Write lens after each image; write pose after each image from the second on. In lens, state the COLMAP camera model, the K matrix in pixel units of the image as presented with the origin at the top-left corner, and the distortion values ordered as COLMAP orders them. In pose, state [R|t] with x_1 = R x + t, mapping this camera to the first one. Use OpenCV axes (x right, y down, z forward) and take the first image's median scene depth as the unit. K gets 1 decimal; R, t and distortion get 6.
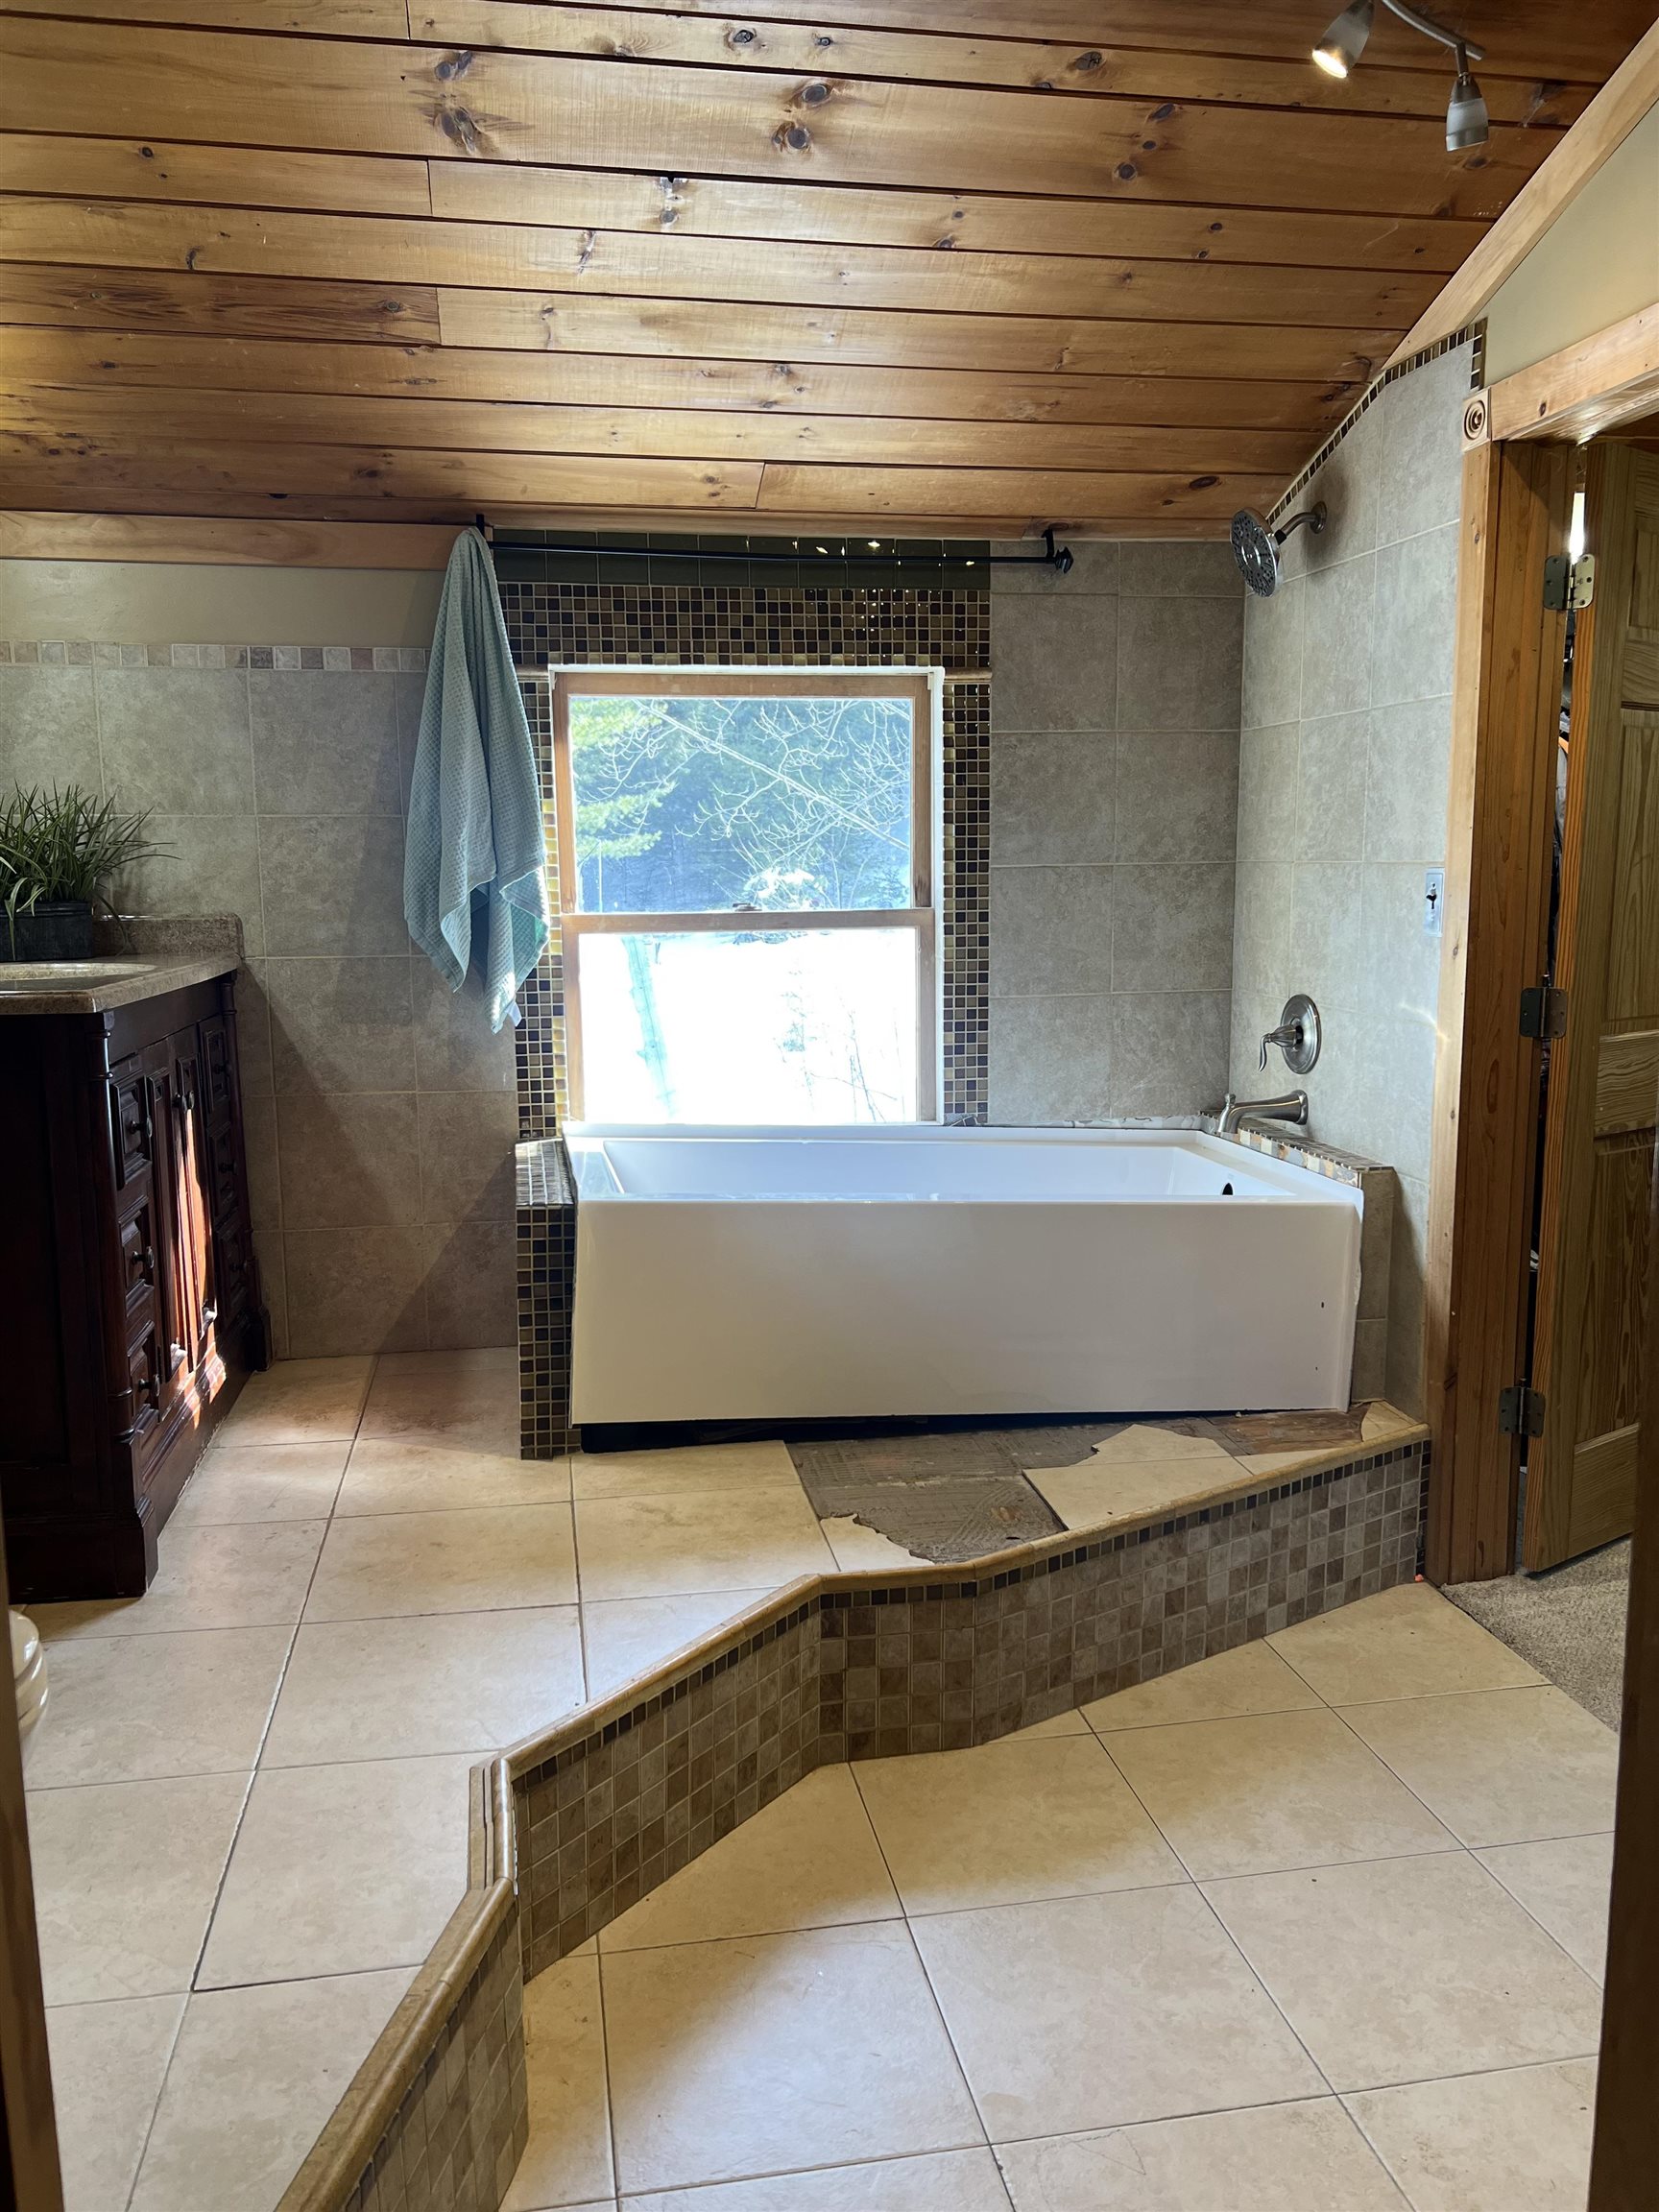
lens RADIAL K [[1665.9, 0, 836.3], [0, 1665.9, 1115.9], [0, 0, 1]] dist [0.049026, -0.052261]
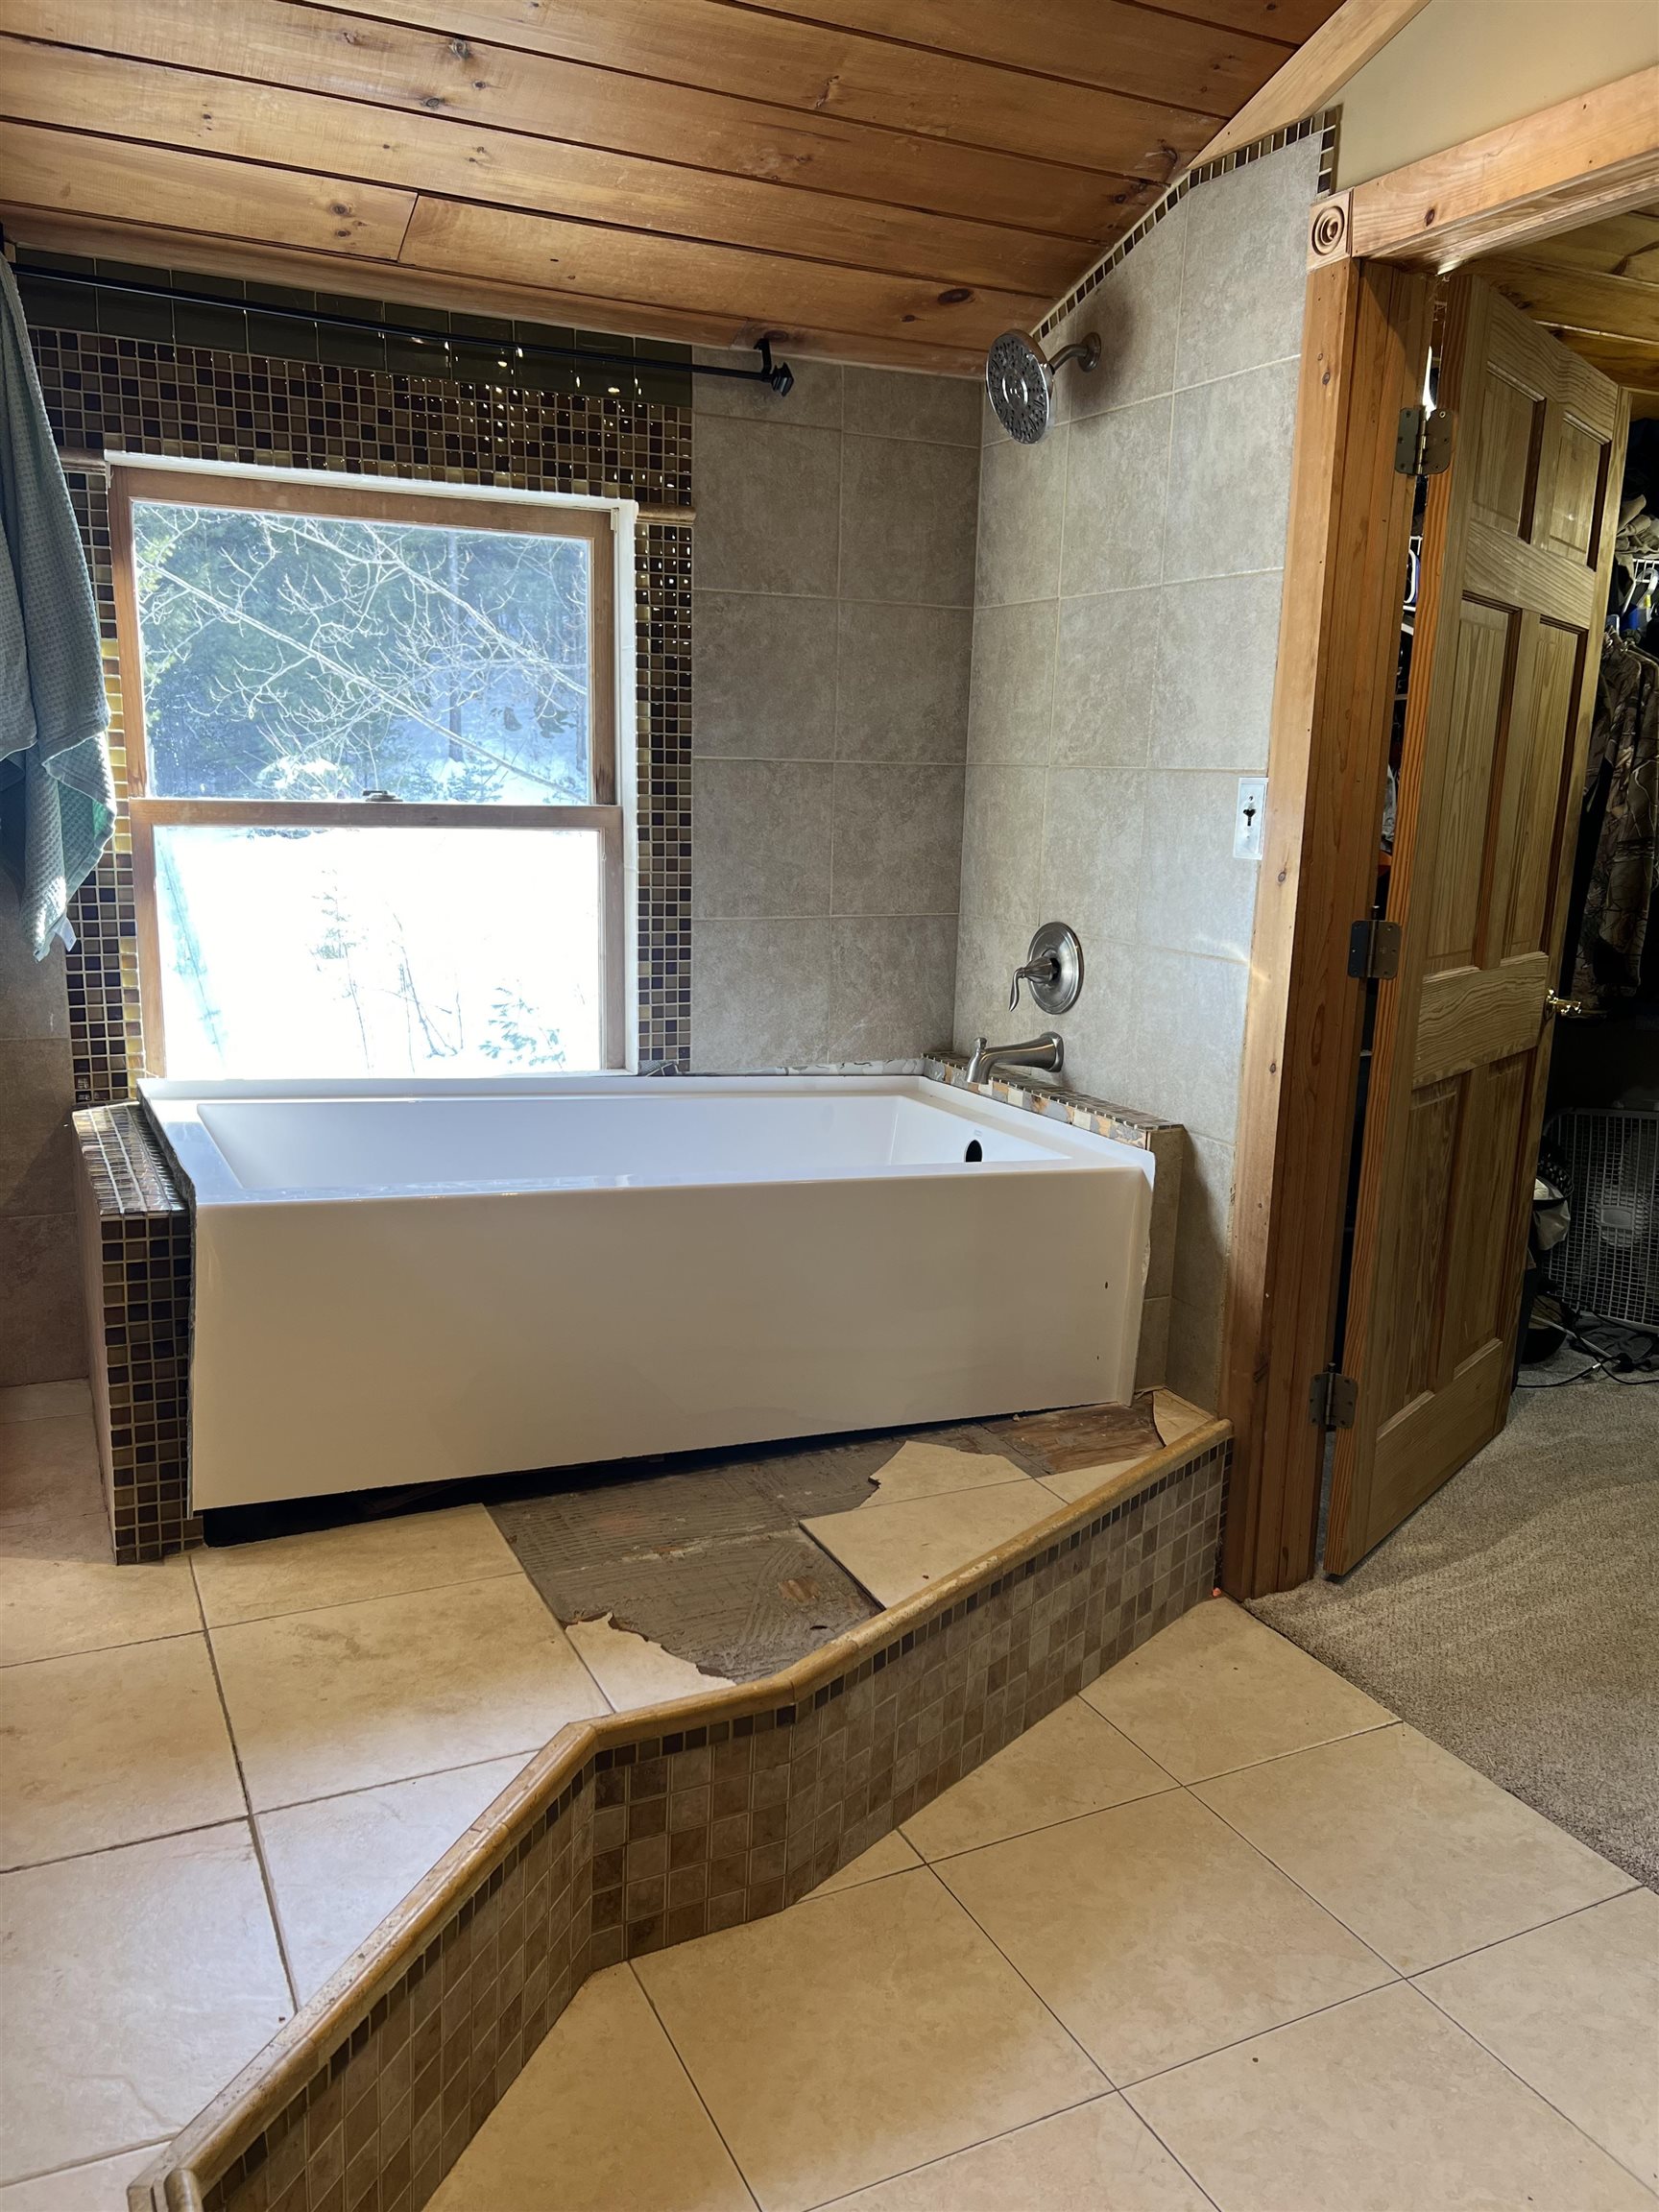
lens RADIAL K [[1665.9, 0, 826.7], [0, 1665.9, 1117.9], [0, 0, 1]] dist [0.049026, -0.052261]
pose [[0.963094, -0.020697, 0.268367, -0.080964], [0.005153, 0.998274, 0.058496, -0.025438], [-0.269115, -0.054955, 0.961539, 0.224795]]
